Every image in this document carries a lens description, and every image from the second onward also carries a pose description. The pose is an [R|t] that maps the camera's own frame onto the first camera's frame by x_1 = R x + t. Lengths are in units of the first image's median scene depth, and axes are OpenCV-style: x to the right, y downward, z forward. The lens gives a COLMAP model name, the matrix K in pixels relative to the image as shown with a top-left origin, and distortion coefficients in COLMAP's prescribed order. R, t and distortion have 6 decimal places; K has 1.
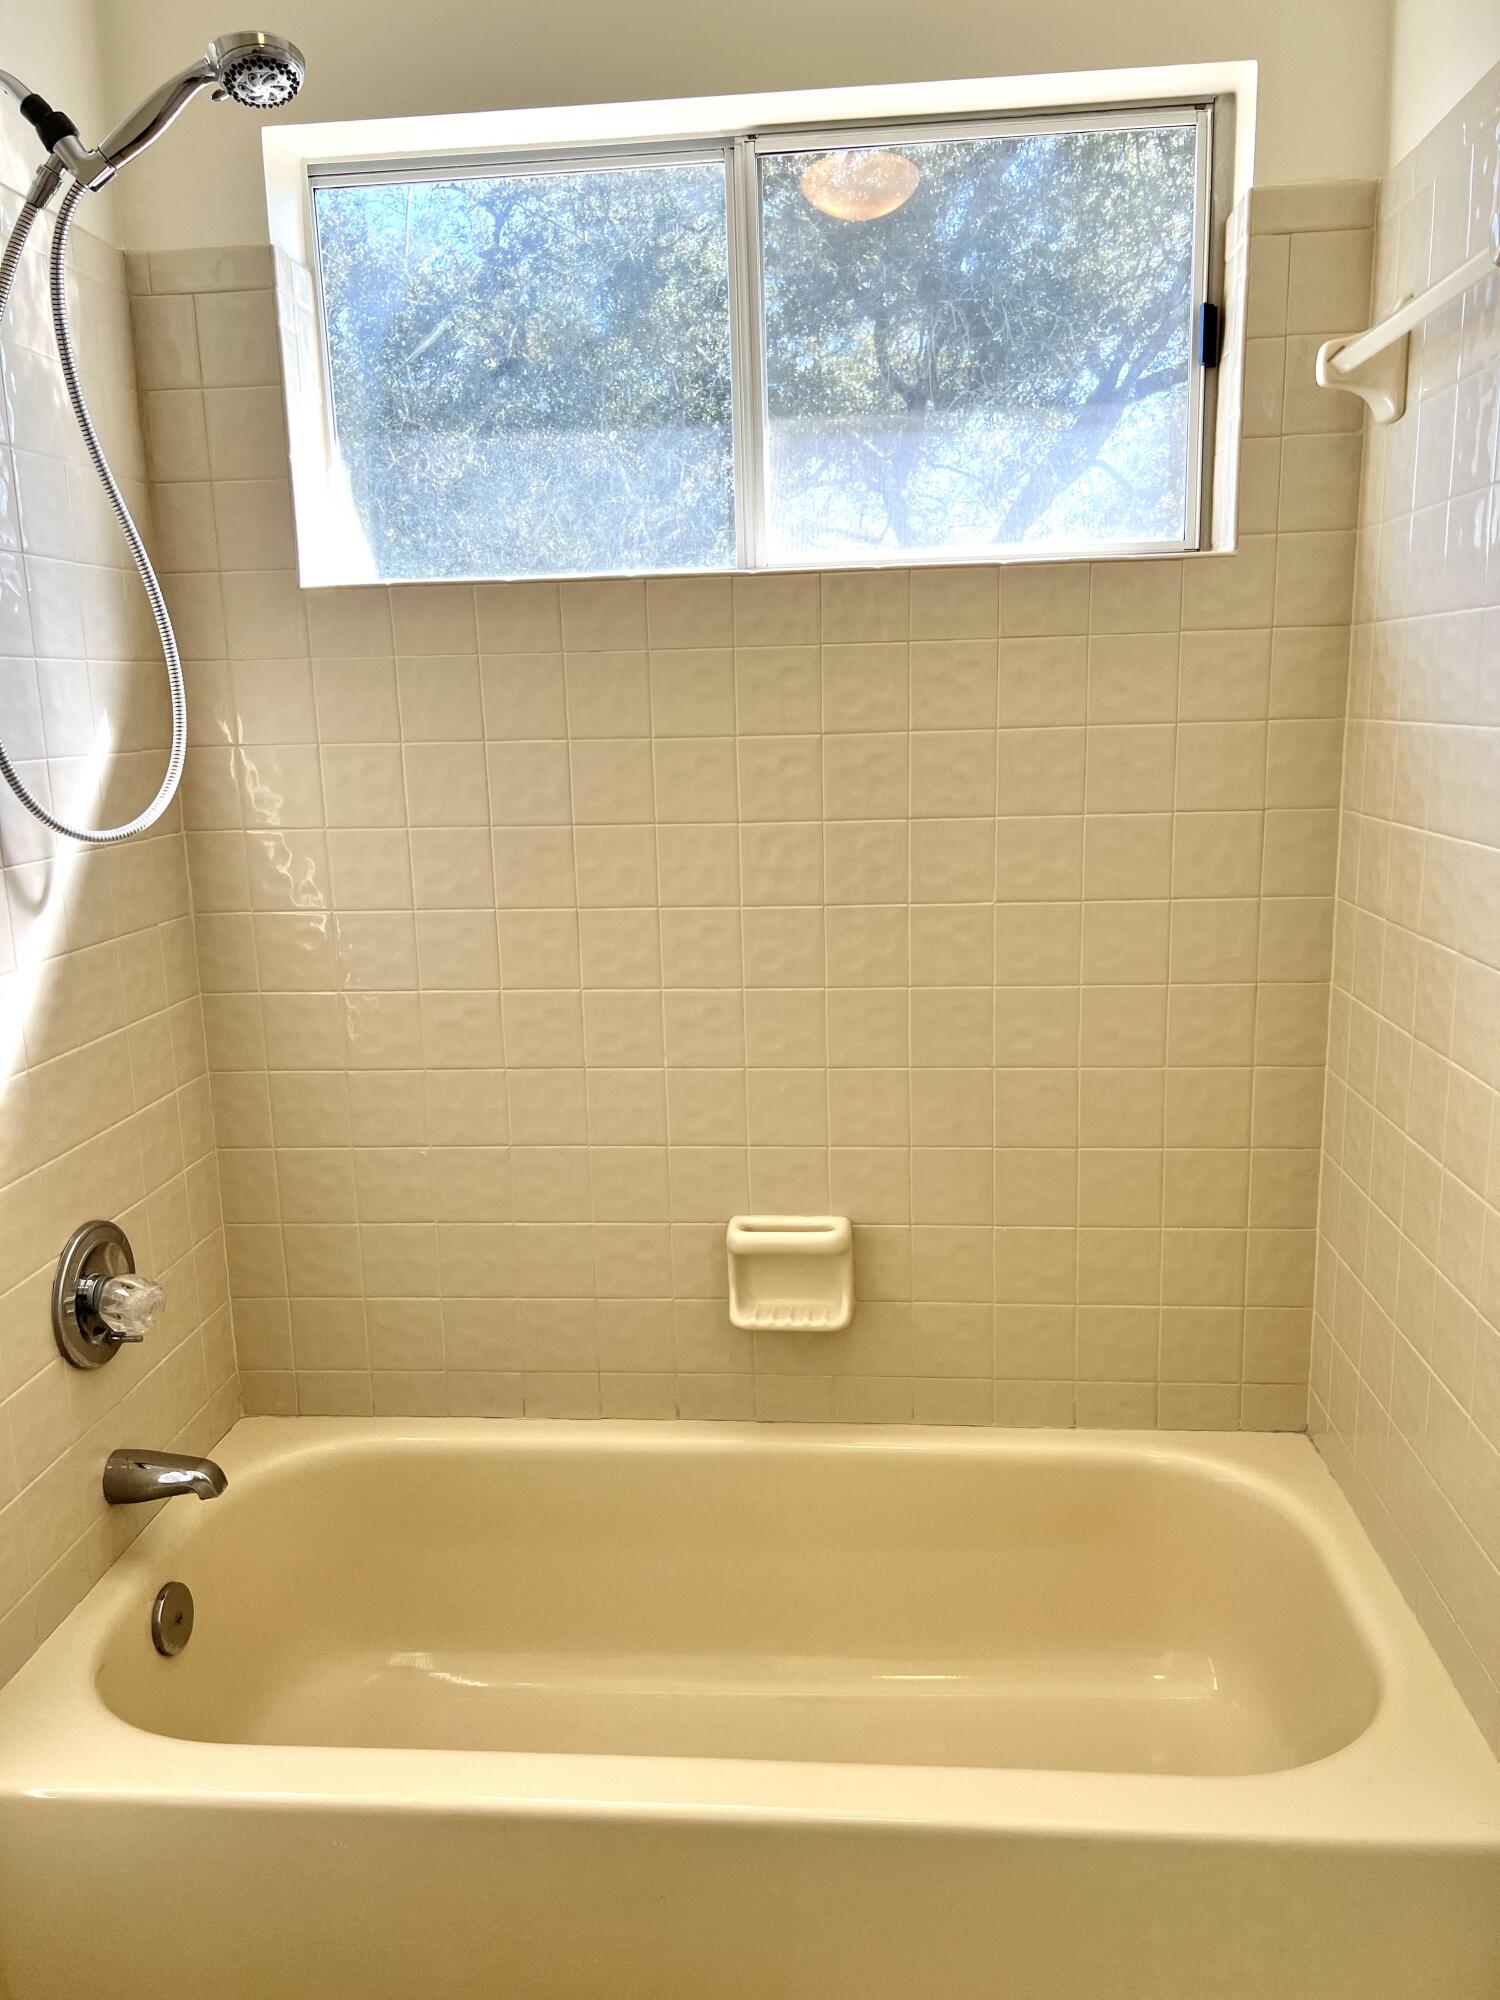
lens RADIAL K [[1513.4, 0, 741.3], [0, 1513.4, 999.6], [0, 0, 1]] dist [0.031999, -0.000469]
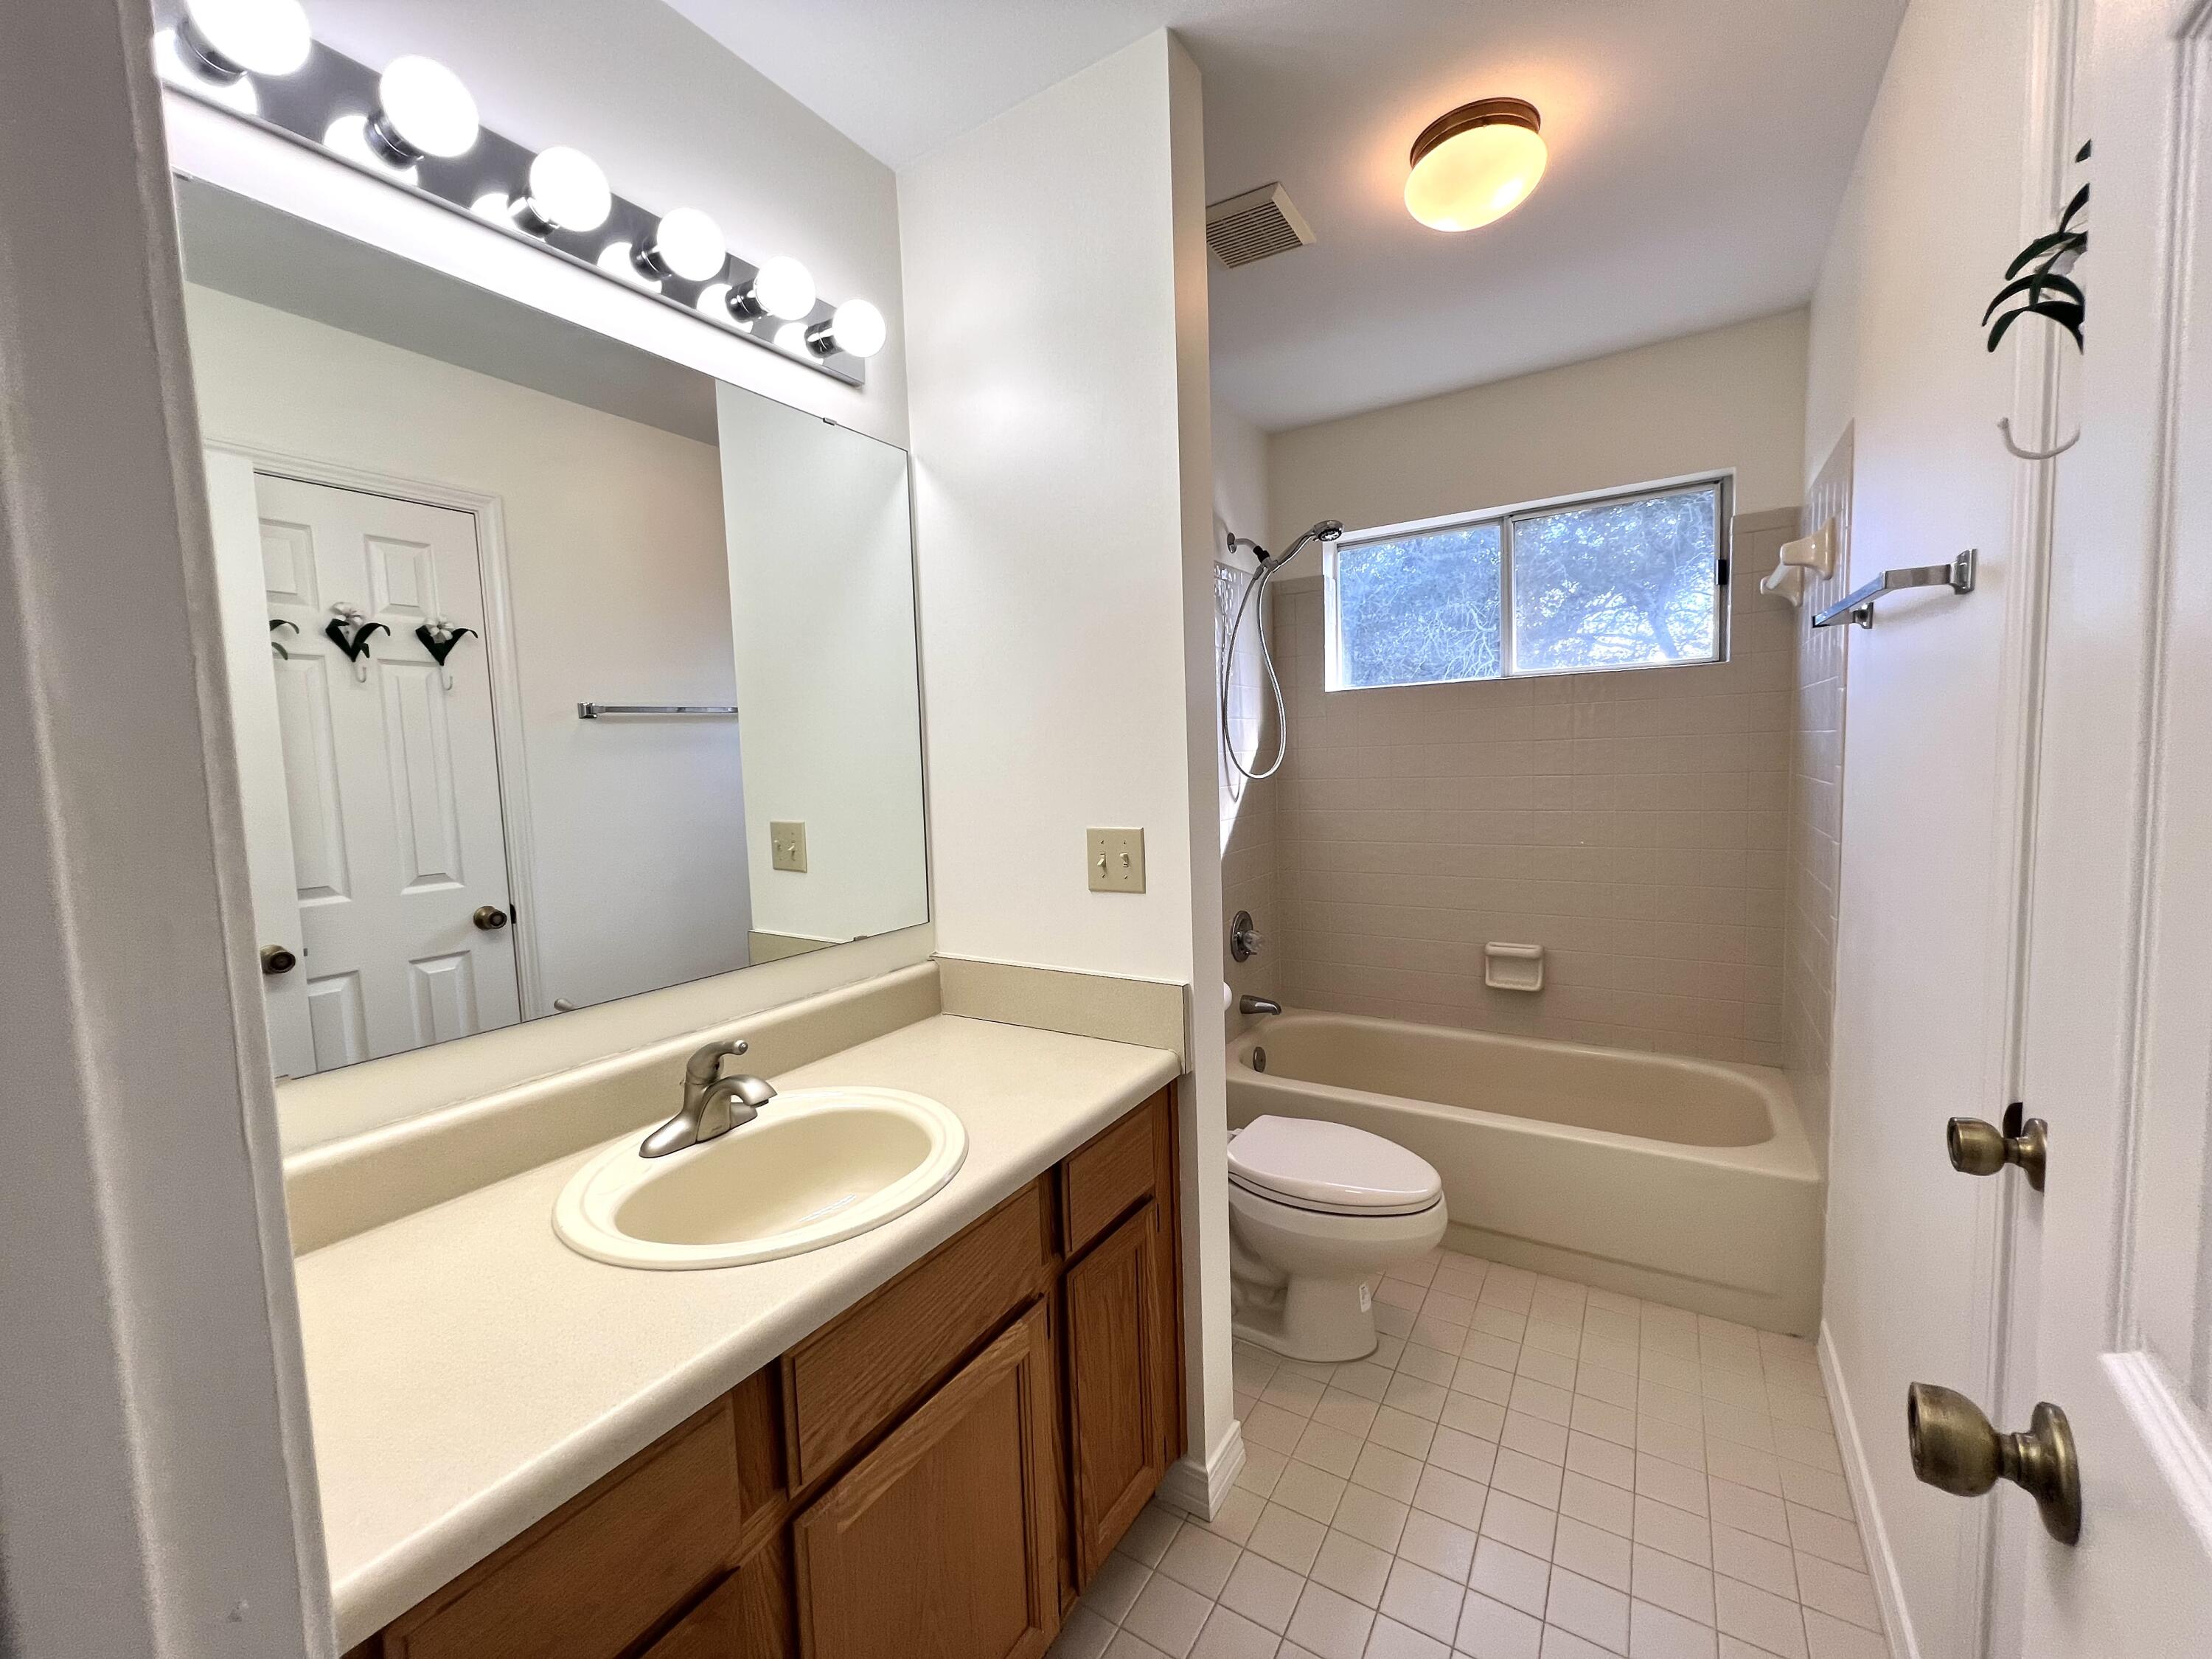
lens RADIAL K [[897.4, 0, 1110.5], [0, 897.4, 826.8], [0, 0, 1]] dist [-0.000551, -0.000264]
pose [[0.895079, 0.028731, -0.444981, 0.092811], [-0.074654, 0.993493, -0.086019, 0.142507], [0.439614, 0.110214, 0.891399, -0.602307]]
